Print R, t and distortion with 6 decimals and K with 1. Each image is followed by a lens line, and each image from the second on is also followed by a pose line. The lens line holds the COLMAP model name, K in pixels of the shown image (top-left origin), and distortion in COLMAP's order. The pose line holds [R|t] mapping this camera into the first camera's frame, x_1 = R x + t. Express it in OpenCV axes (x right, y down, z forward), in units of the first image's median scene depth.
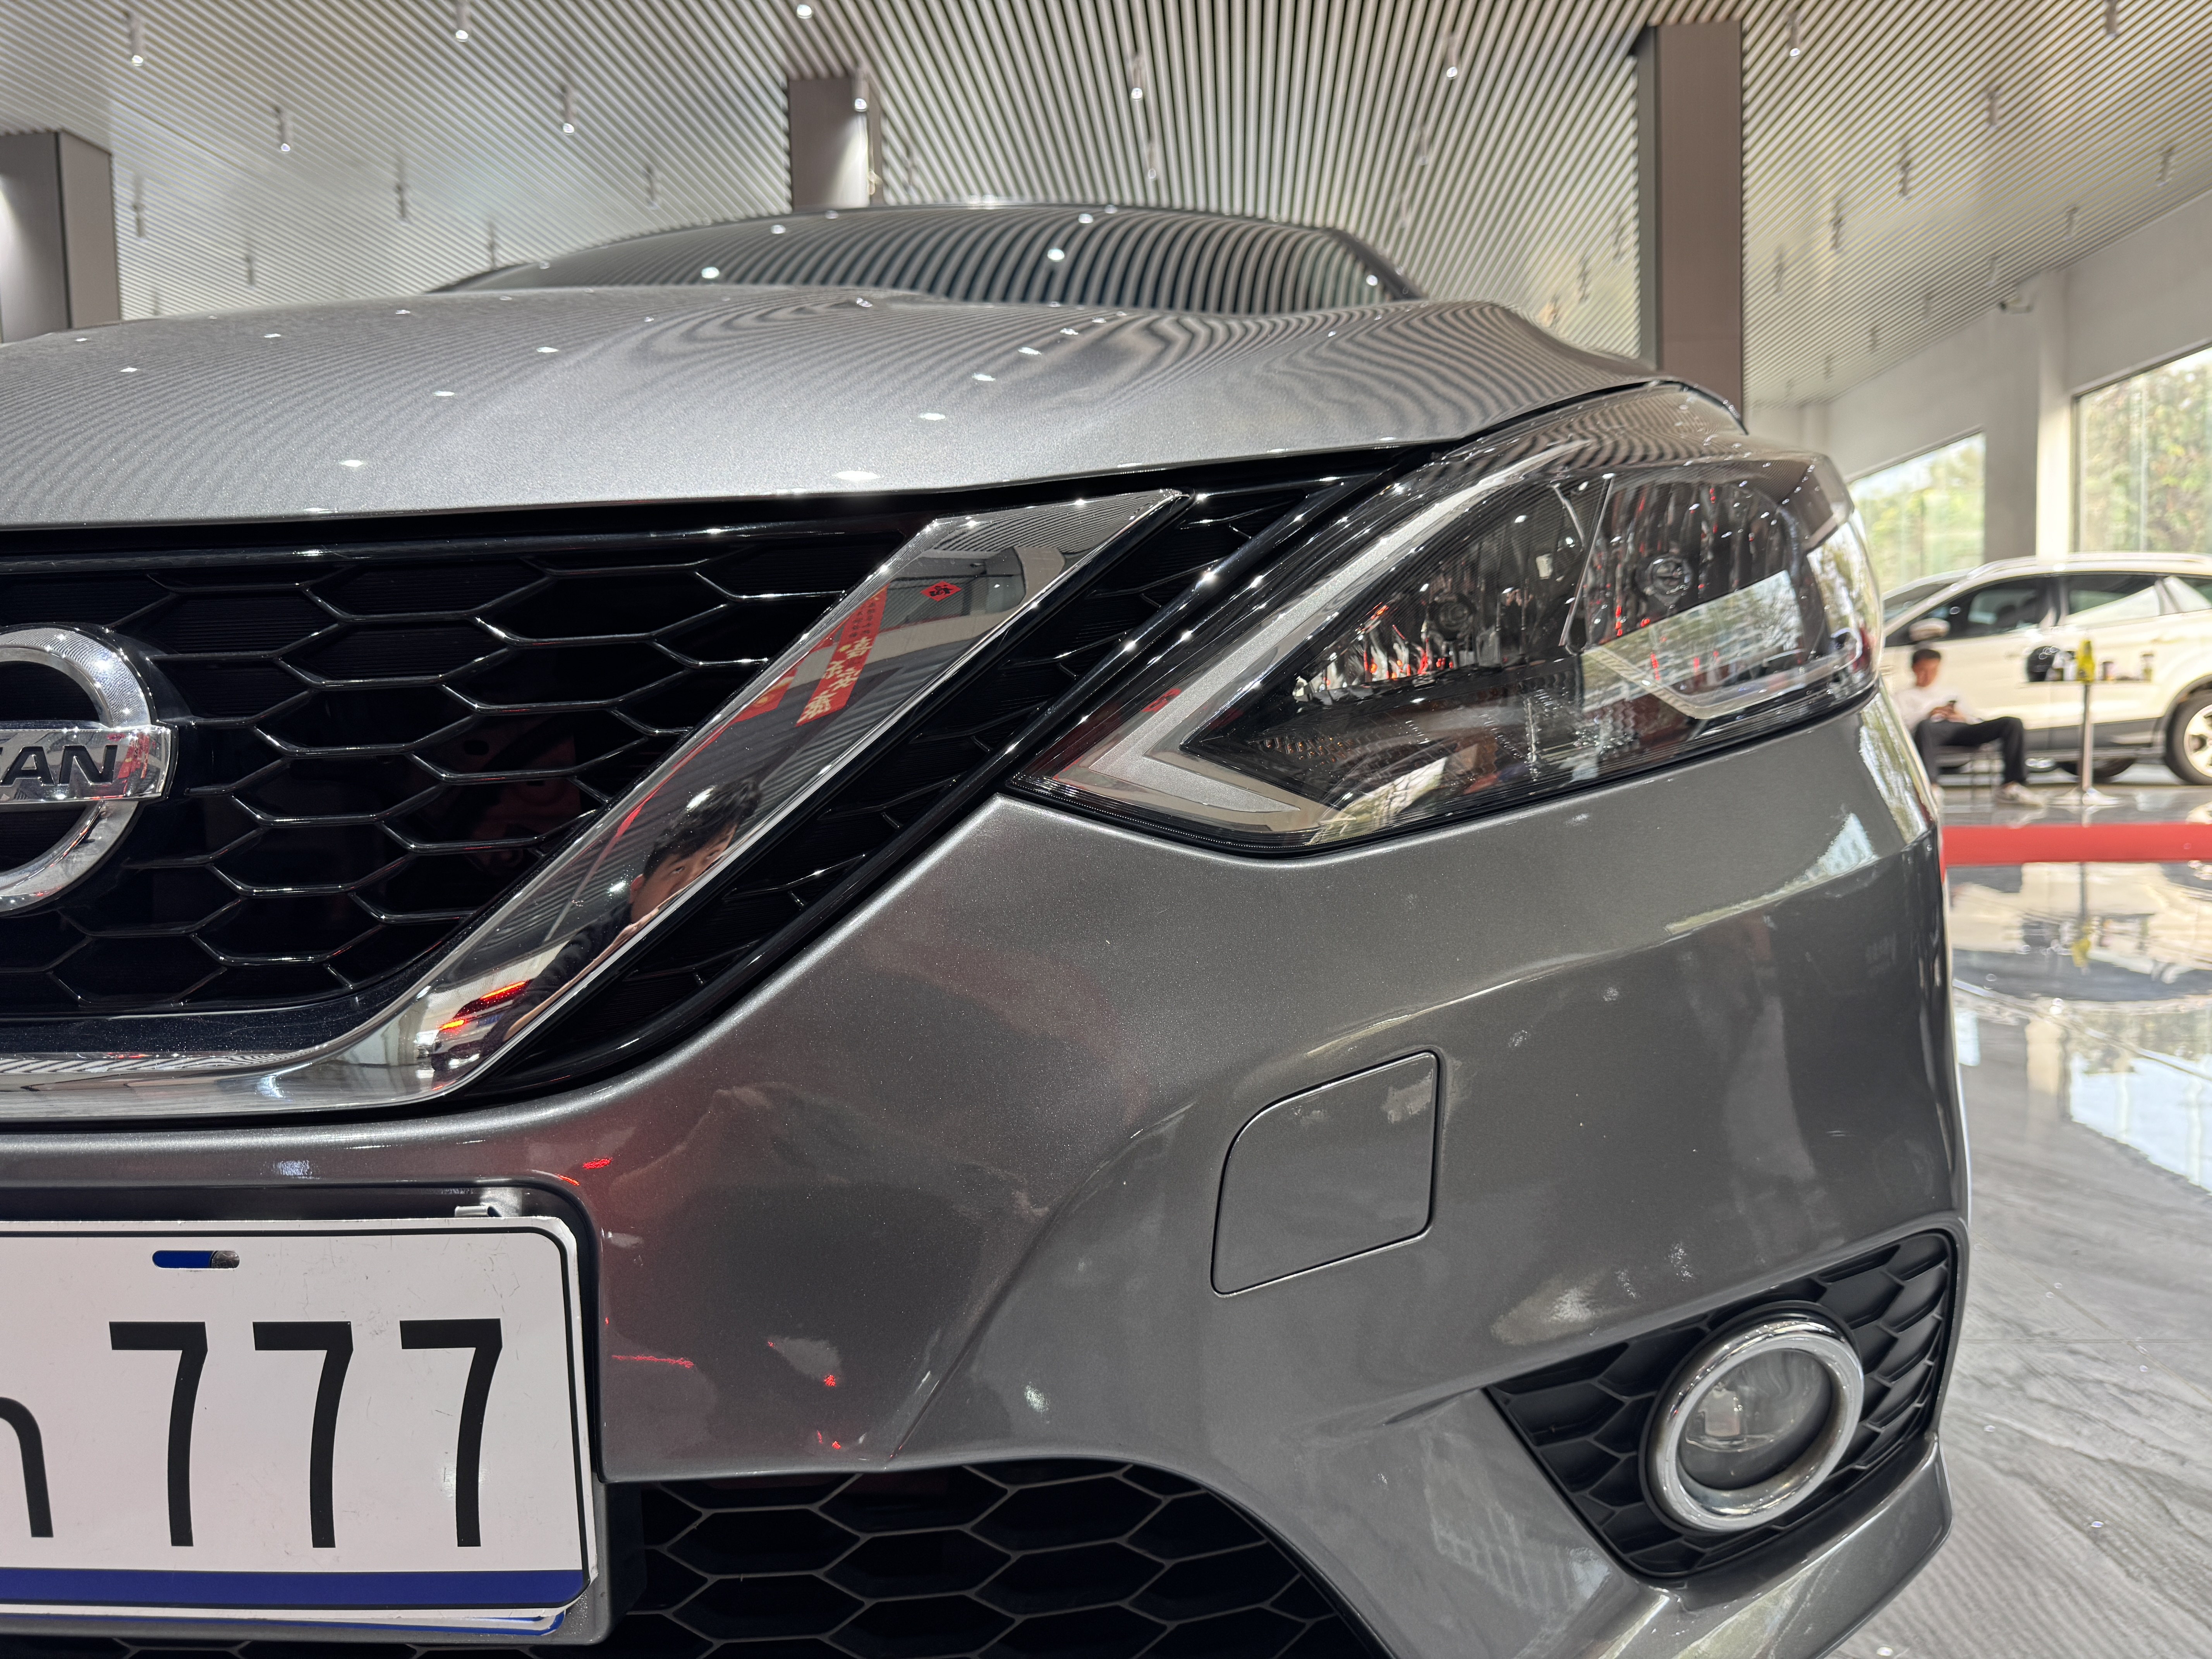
lens RADIAL K [[1602.1, 0, 1106.0], [0, 1602.1, 829.5], [0, 0, 1]] dist [-0.003203, -0.001718]
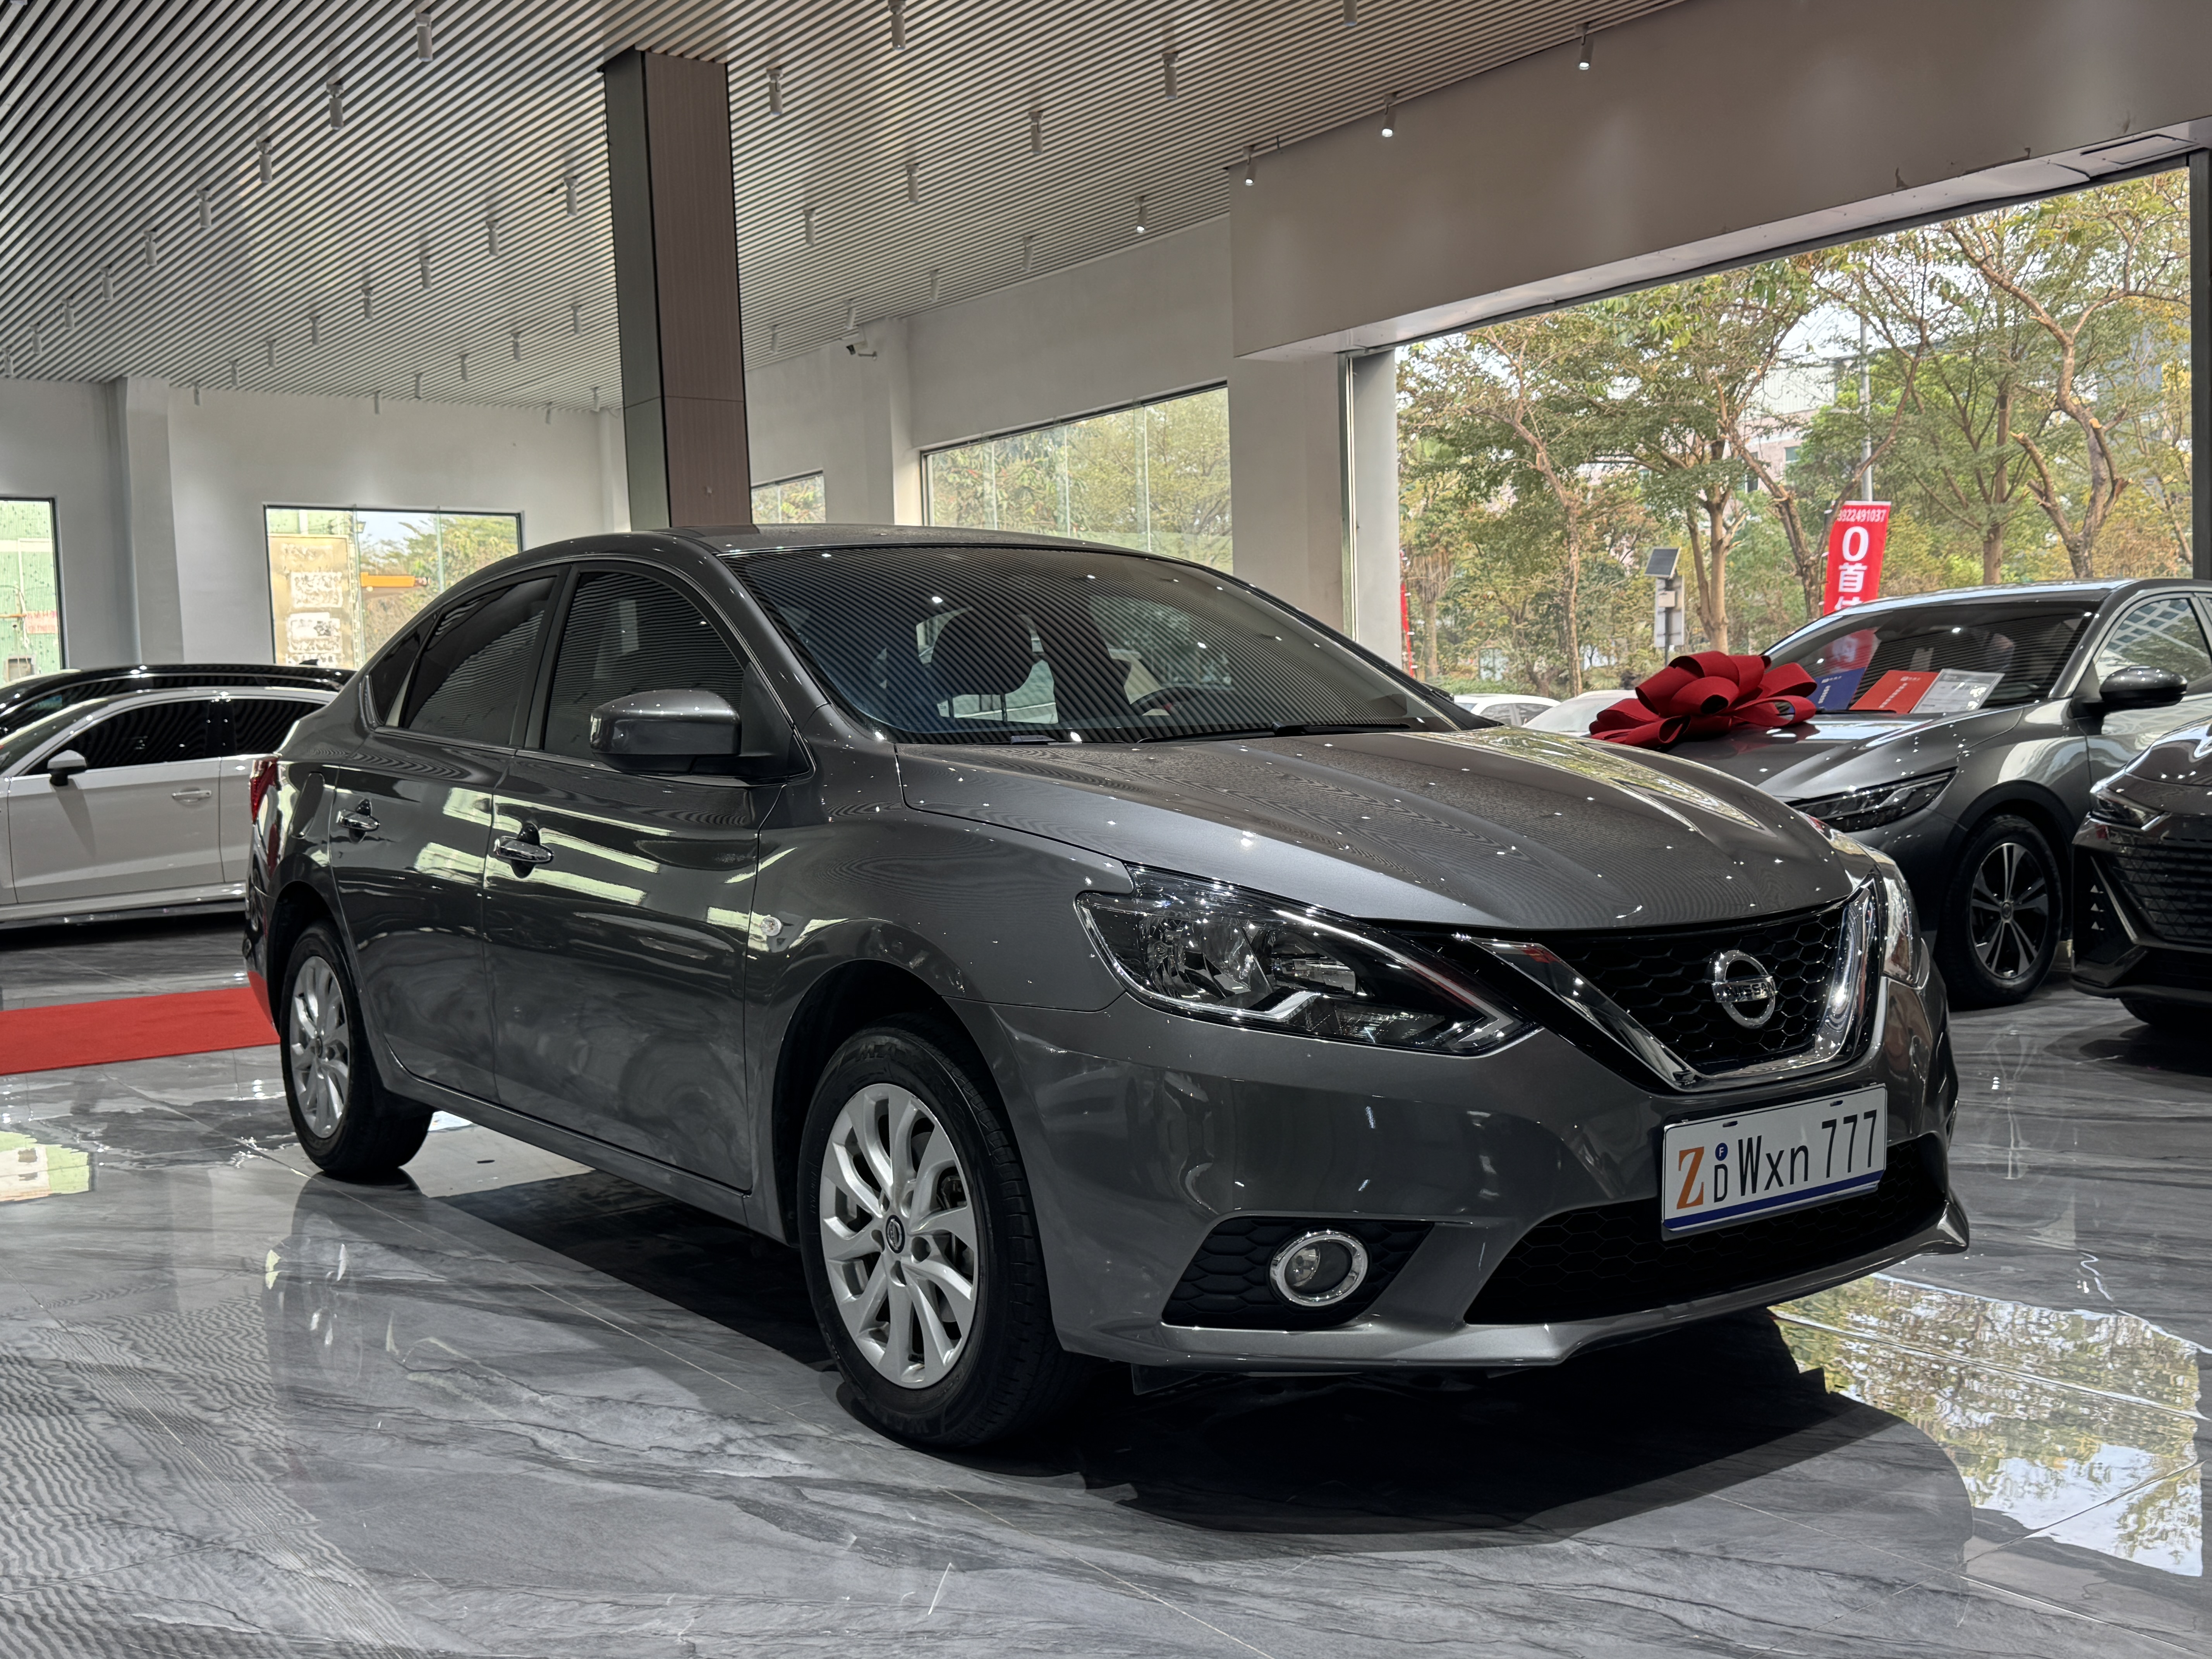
lens RADIAL K [[2163.1, 0, 1106.0], [0, 2163.1, 829.5], [0, 0, 1]] dist [0.210104, -0.484237]
pose [[0.757527, -0.033612, 0.651938, -4.458356], [0.057427, 0.998233, -0.015262, -0.361405], [-0.650273, 0.049000, 0.758119, -1.671679]]
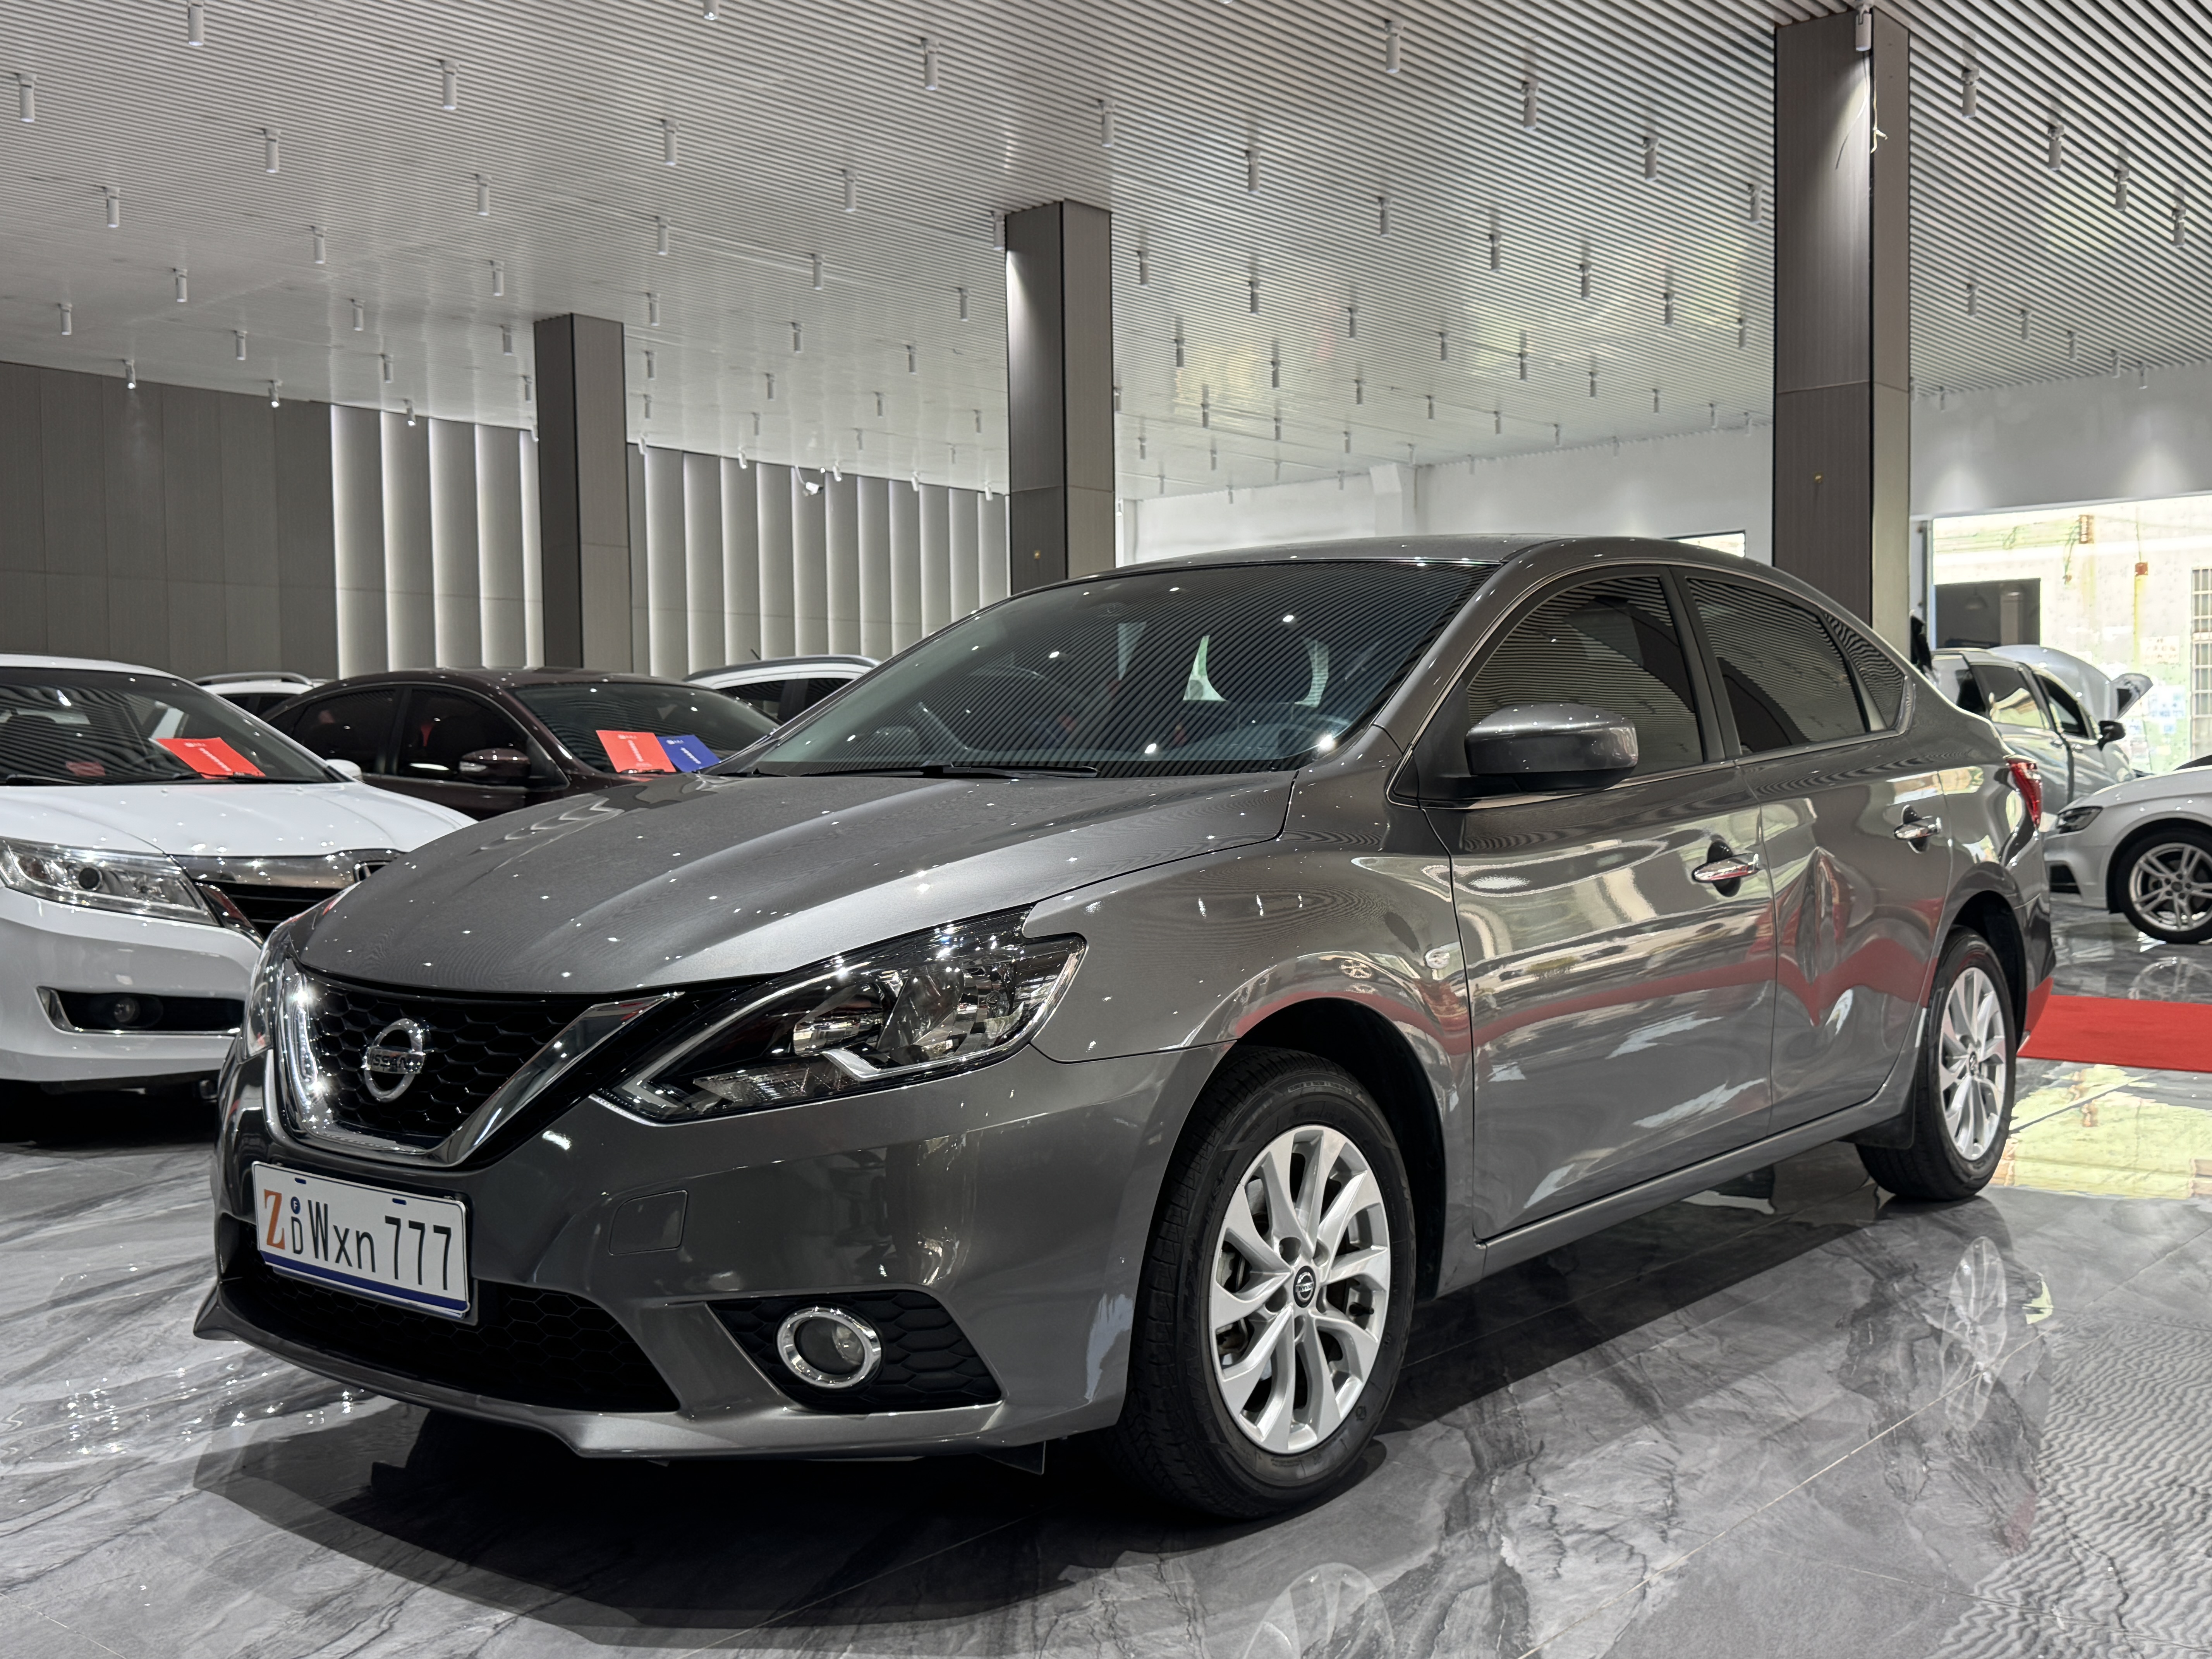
lens RADIAL K [[2180.6, 0, 1109.8], [0, 2180.6, 821.9], [0, 0, 1]] dist [0.166034, -0.312649]
pose [[0.818970, 0.034510, -0.572798, 2.978537], [-0.049316, 0.998730, -0.010339, -0.519017], [0.571714, 0.036715, 0.819631, -1.872160]]
